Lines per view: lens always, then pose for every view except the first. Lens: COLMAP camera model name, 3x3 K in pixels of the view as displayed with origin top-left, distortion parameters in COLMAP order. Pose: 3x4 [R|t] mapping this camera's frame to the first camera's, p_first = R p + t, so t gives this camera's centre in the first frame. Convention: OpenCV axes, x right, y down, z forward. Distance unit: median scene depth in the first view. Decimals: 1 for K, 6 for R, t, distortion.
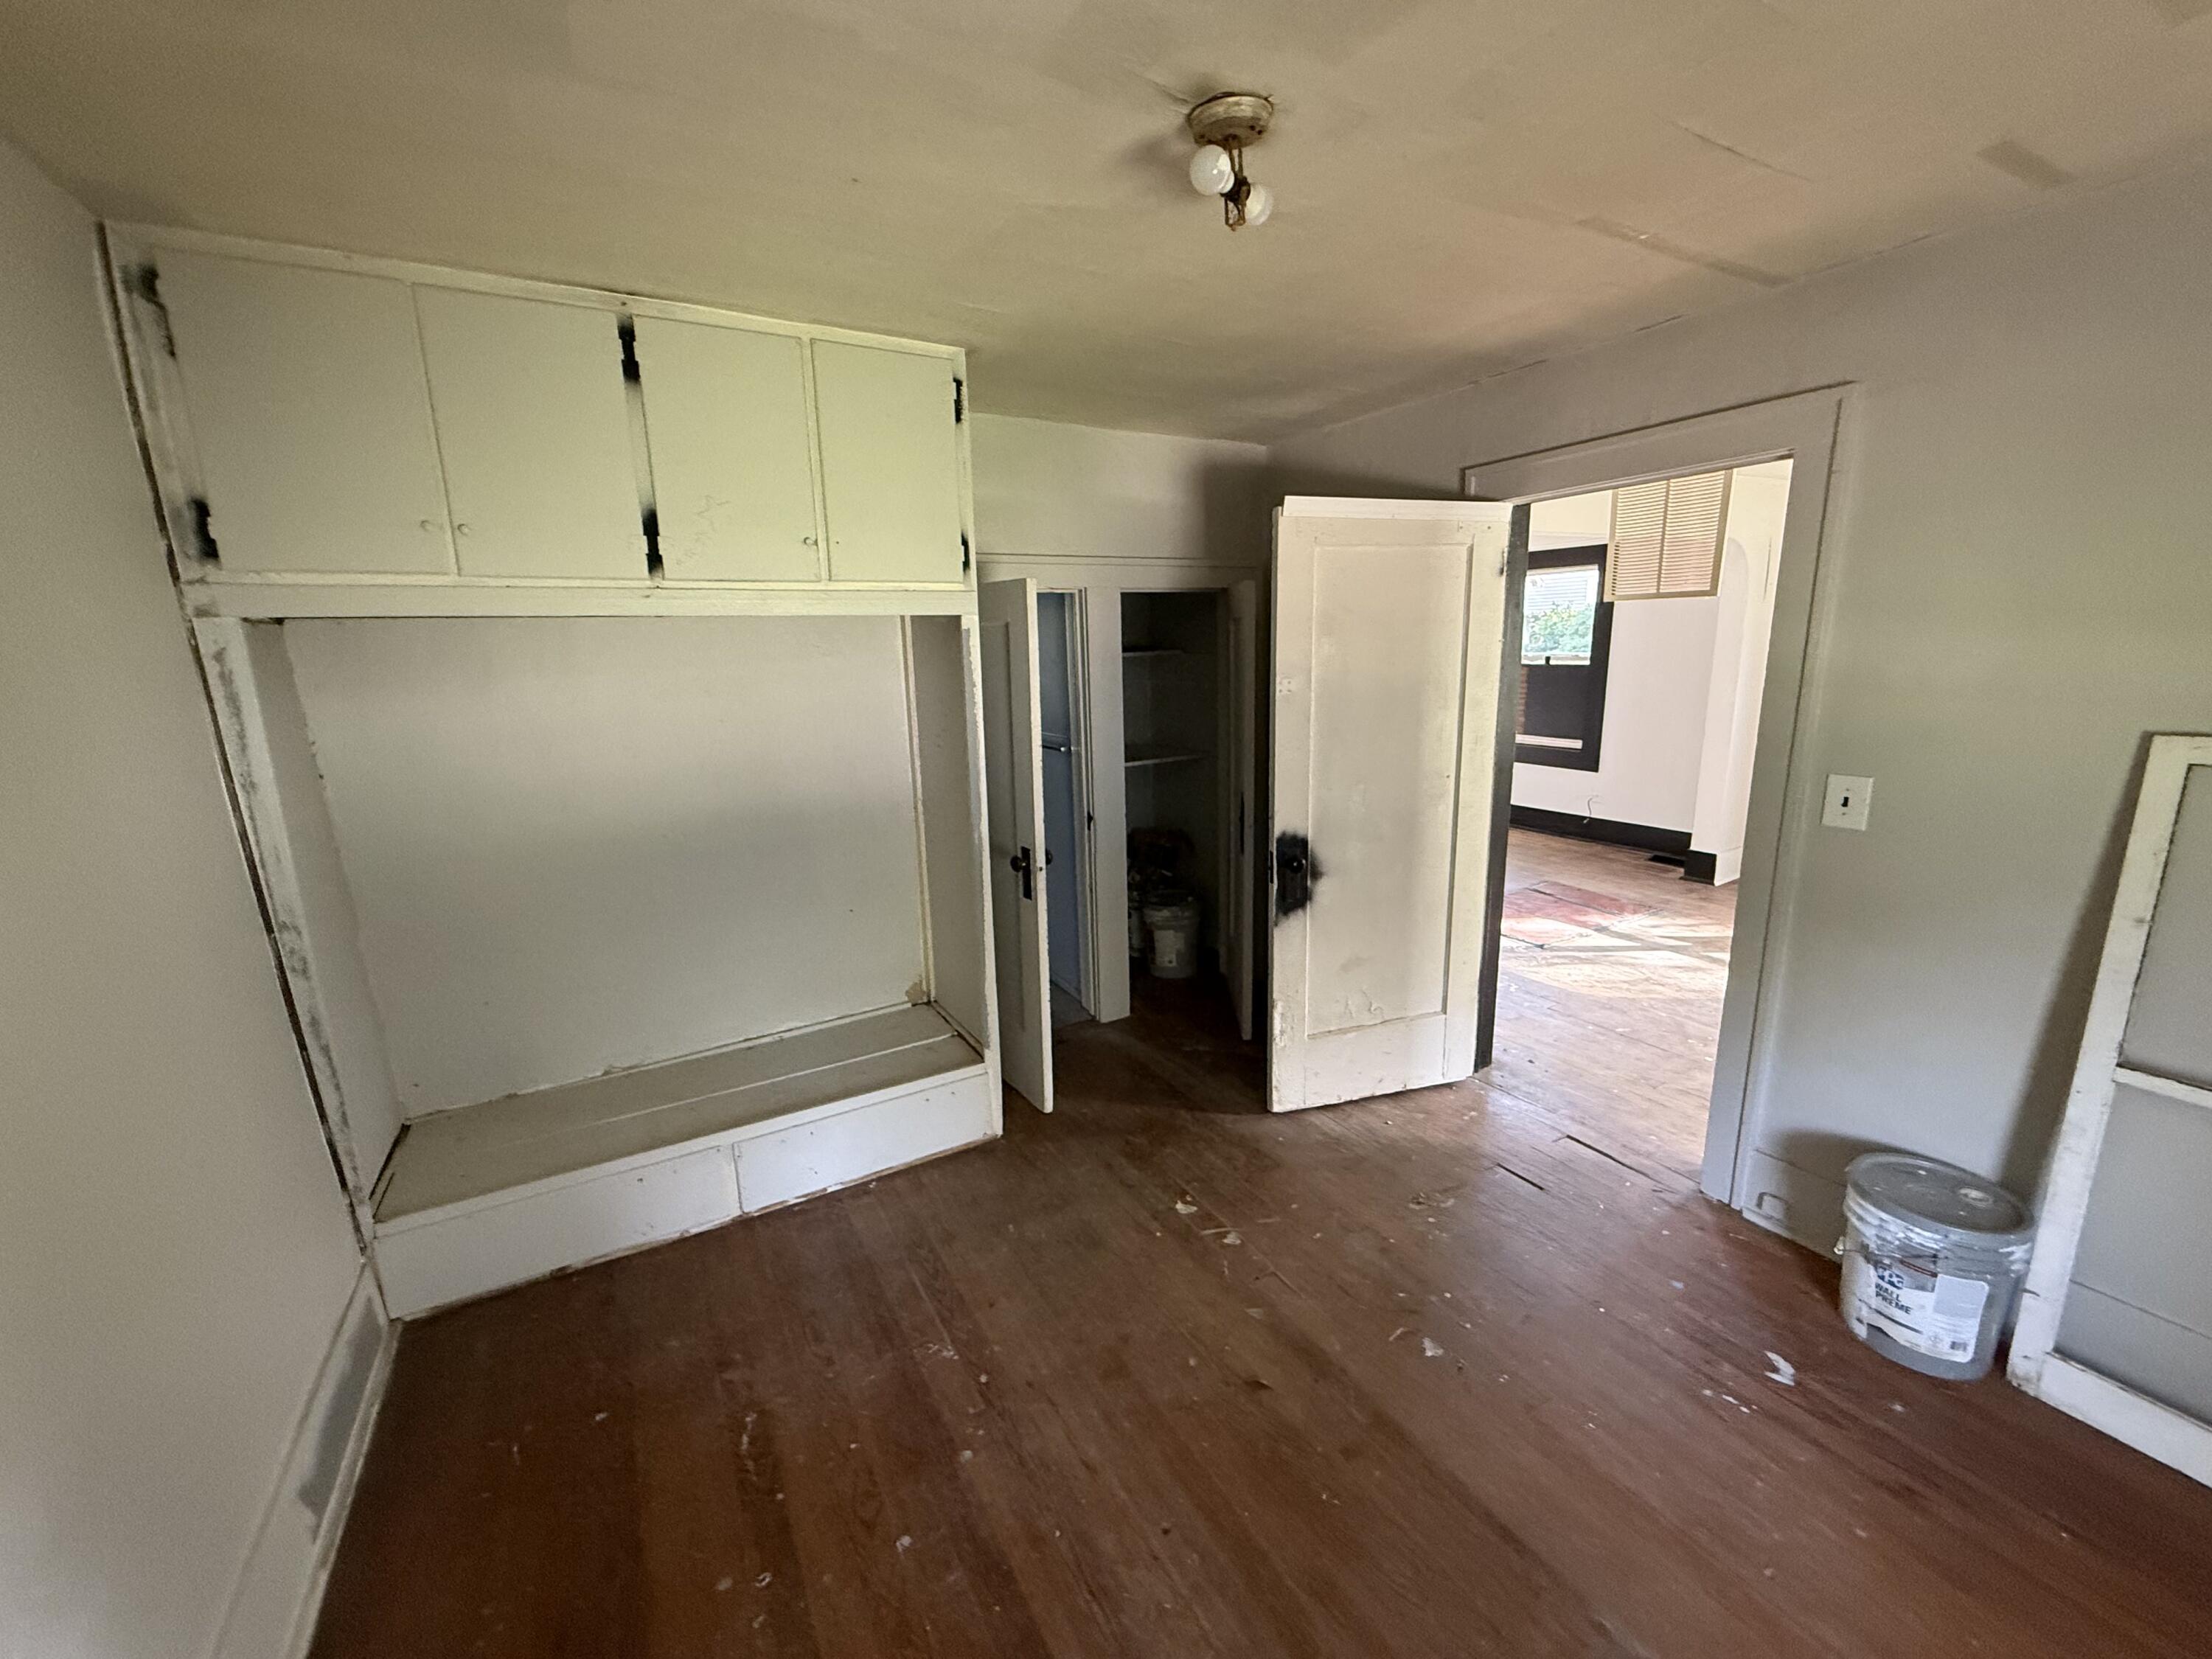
lens RADIAL K [[883.9, 0, 1109.3], [0, 883.9, 823.7], [0, 0, 1]] dist [0.001878, -0.000101]
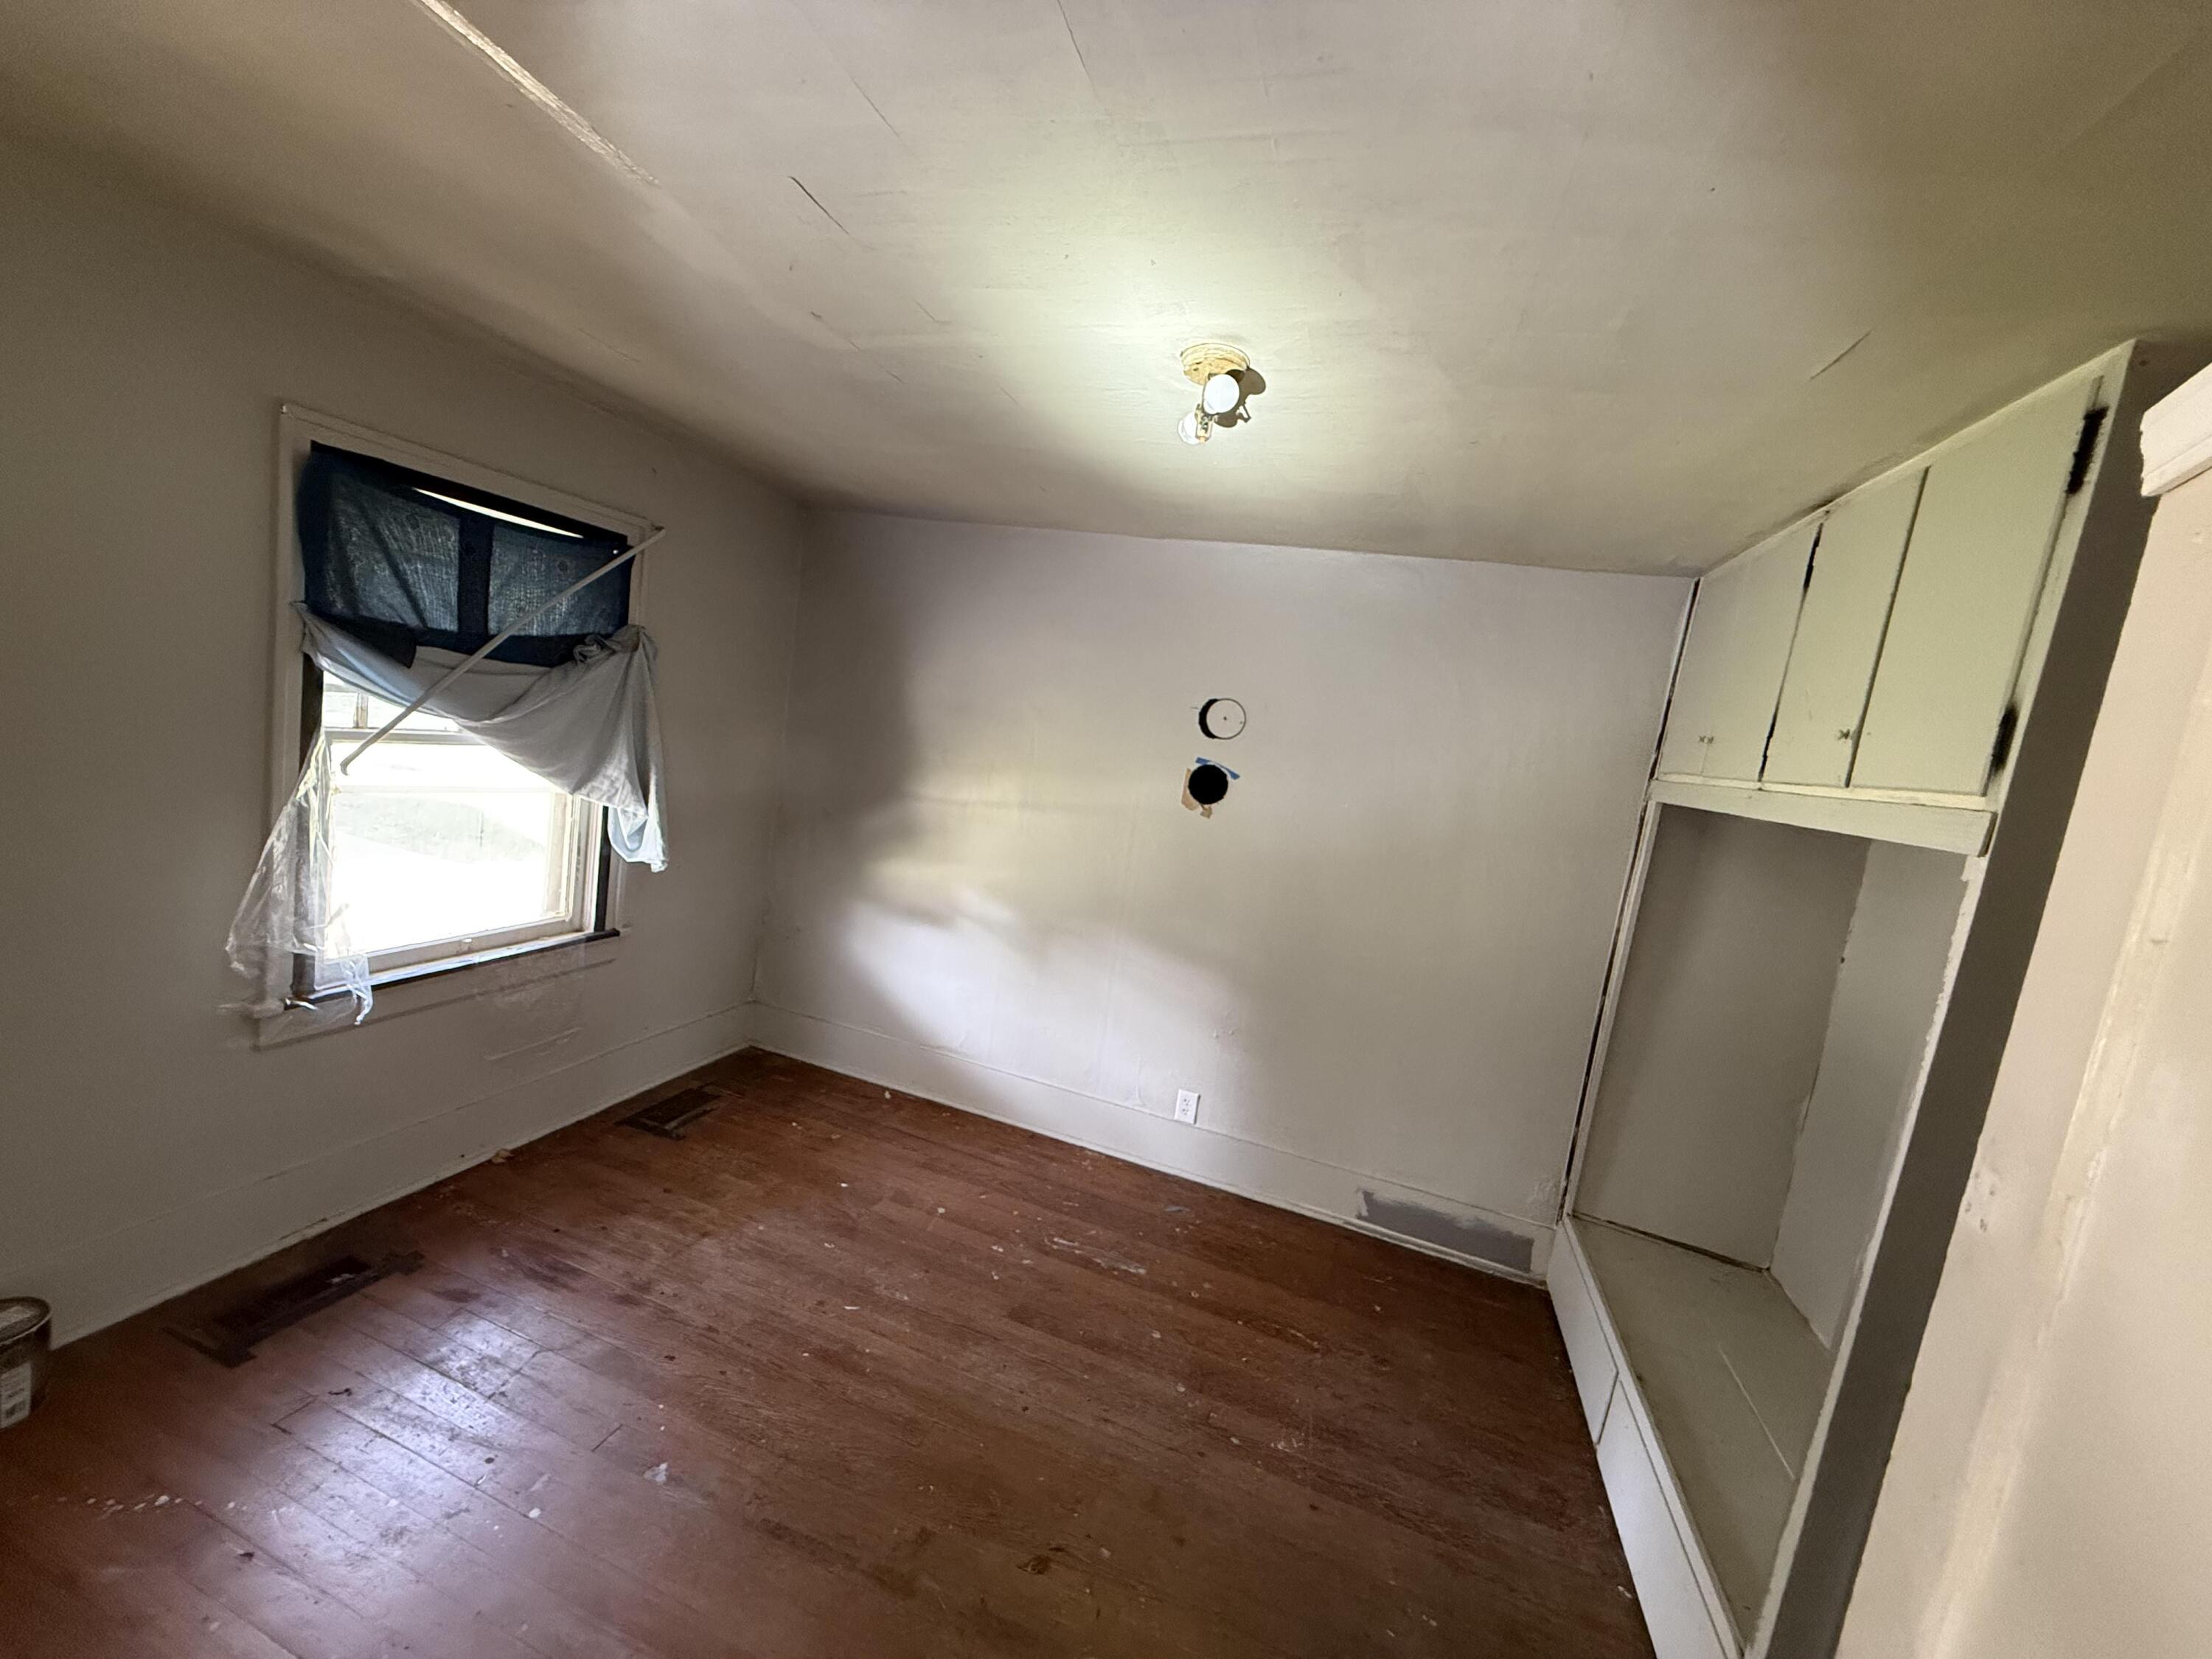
lens RADIAL K [[883.9, 0, 1092.9], [0, 883.9, 835.4], [0, 0, 1]] dist [0.001878, -0.000101]
pose [[-0.744068, -0.000959, -0.668103, 0.316152], [-0.263290, 0.919494, 0.291906, -0.148289], [0.614037, 0.393103, -0.684419, 0.586150]]
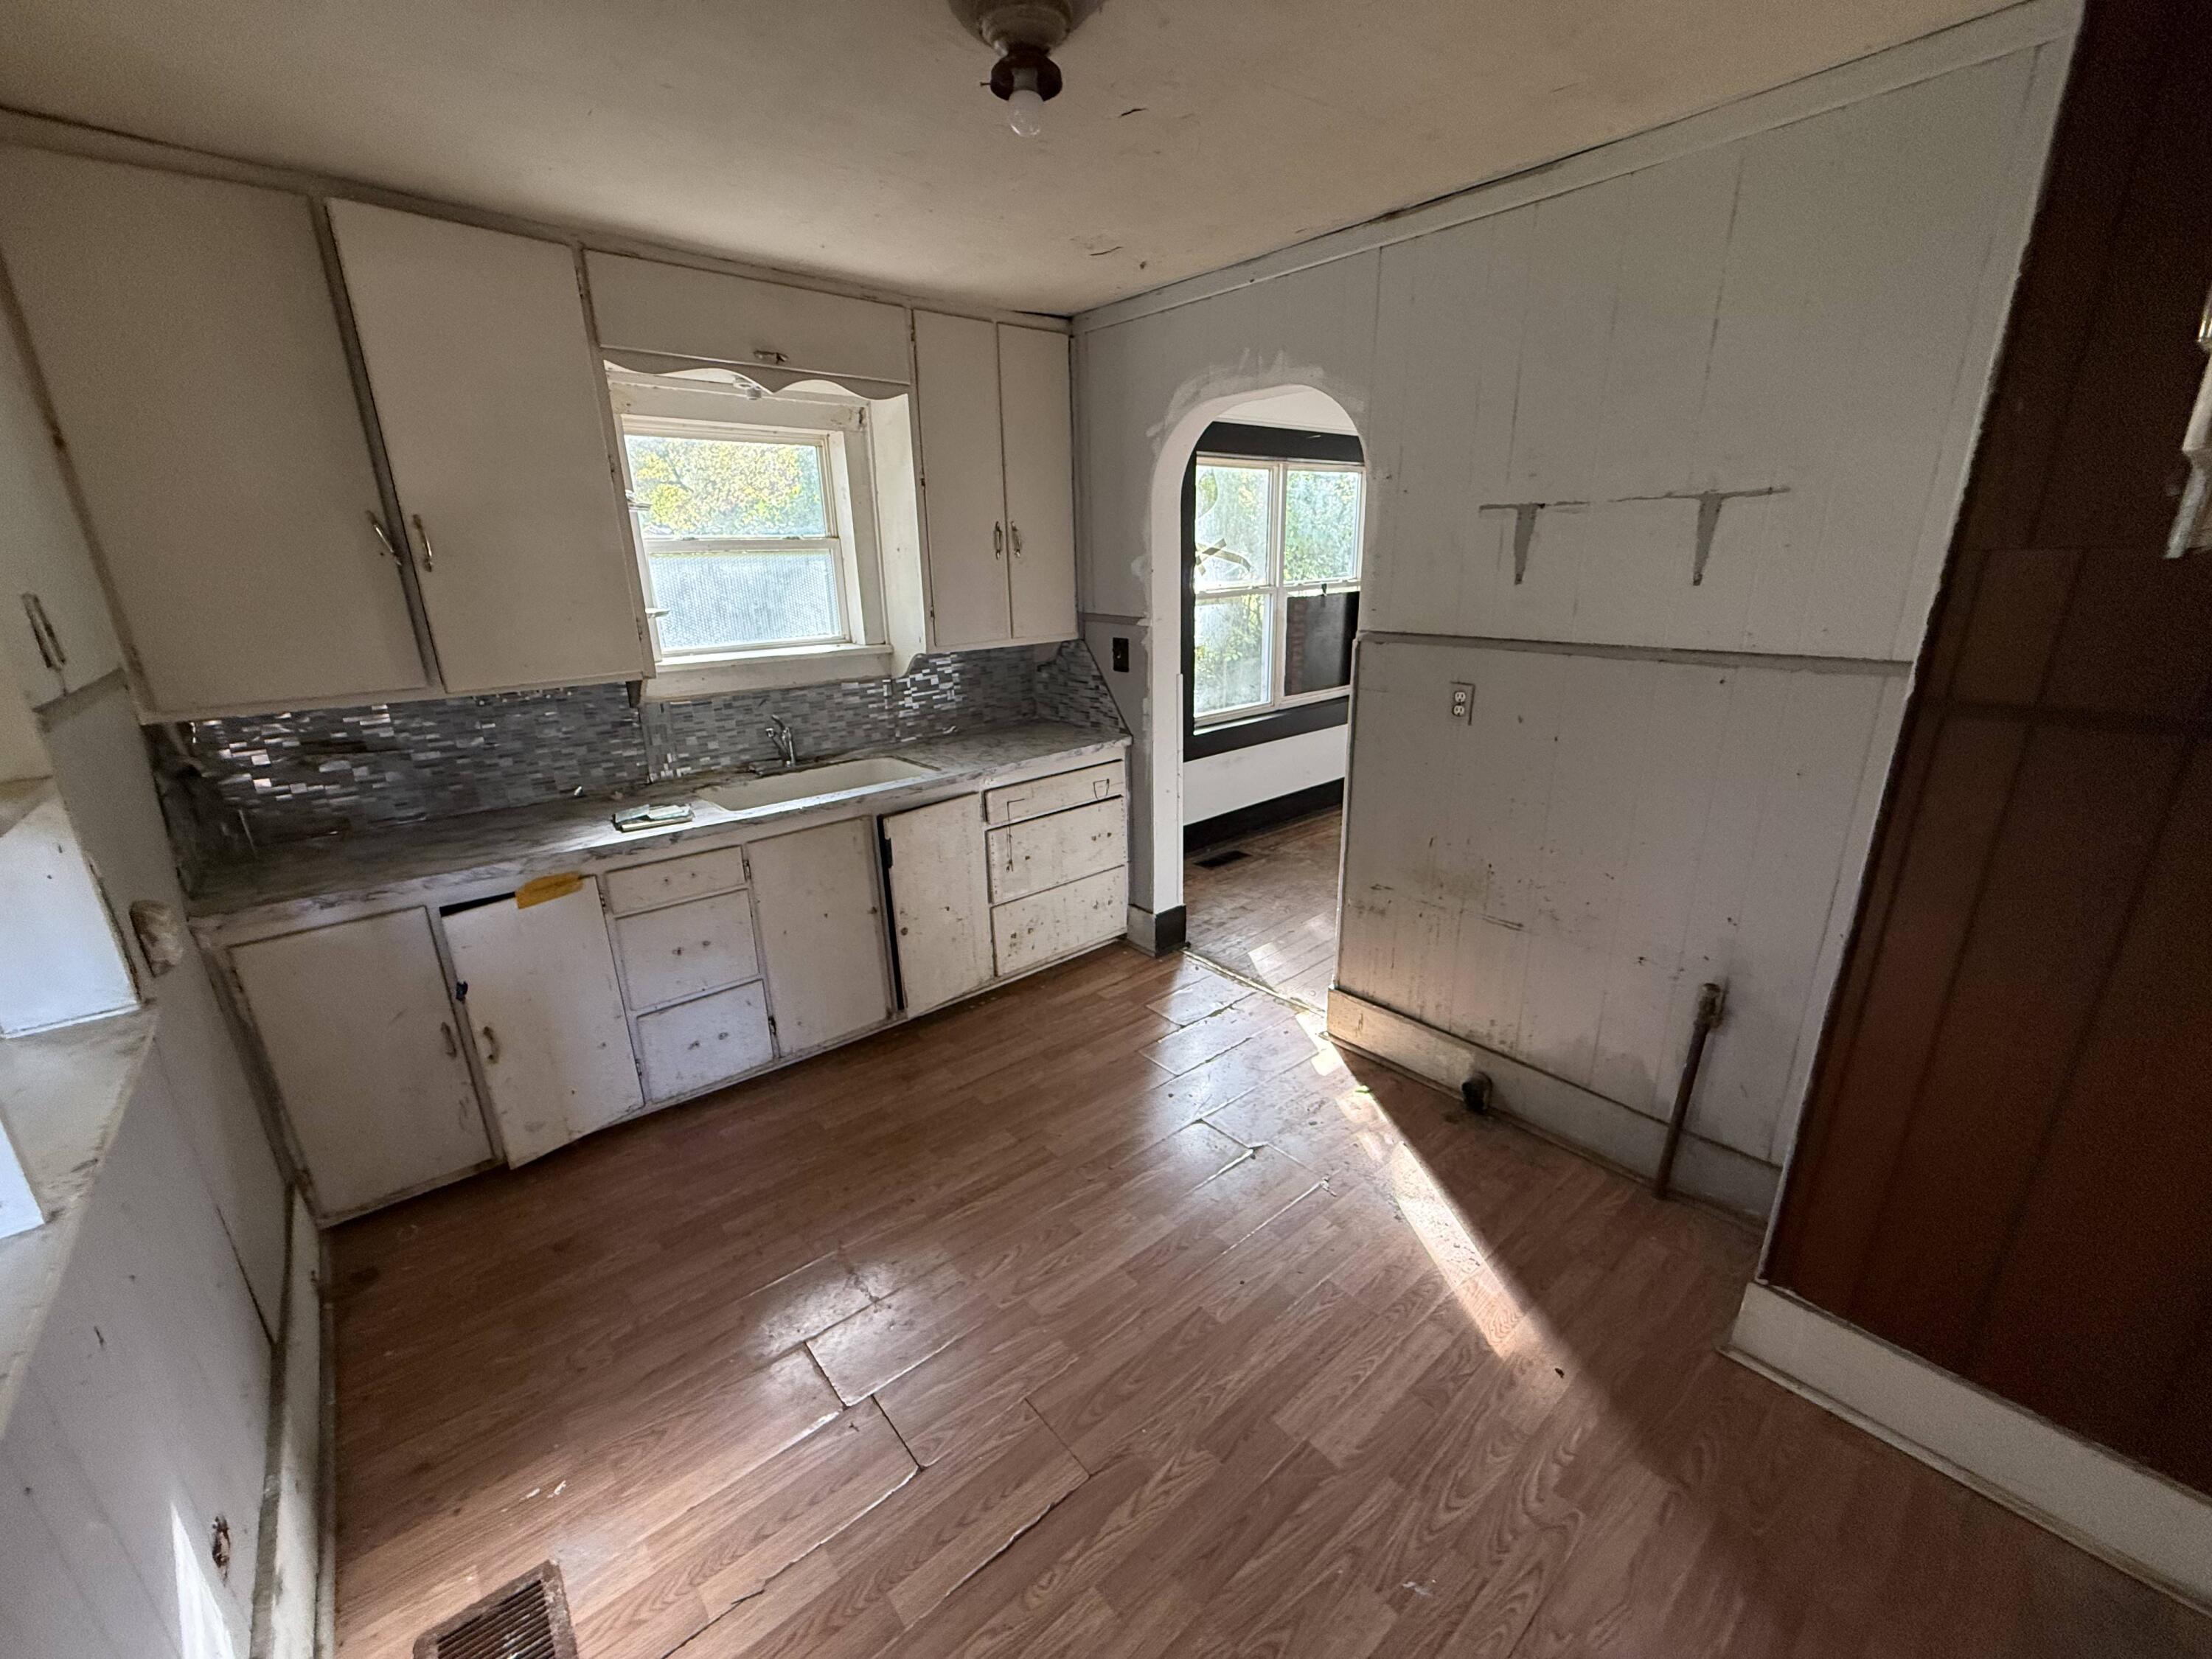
lens RADIAL K [[883.9, 0, 1105.0], [0, 883.9, 831.5], [0, 0, 1]] dist [0.001878, -0.000101]
pose [[-0.185301, -0.266464, 0.945865, -0.361492], [0.238800, 0.921471, 0.306374, -0.406732], [-0.953225, 0.282644, -0.107118, 1.985399]]
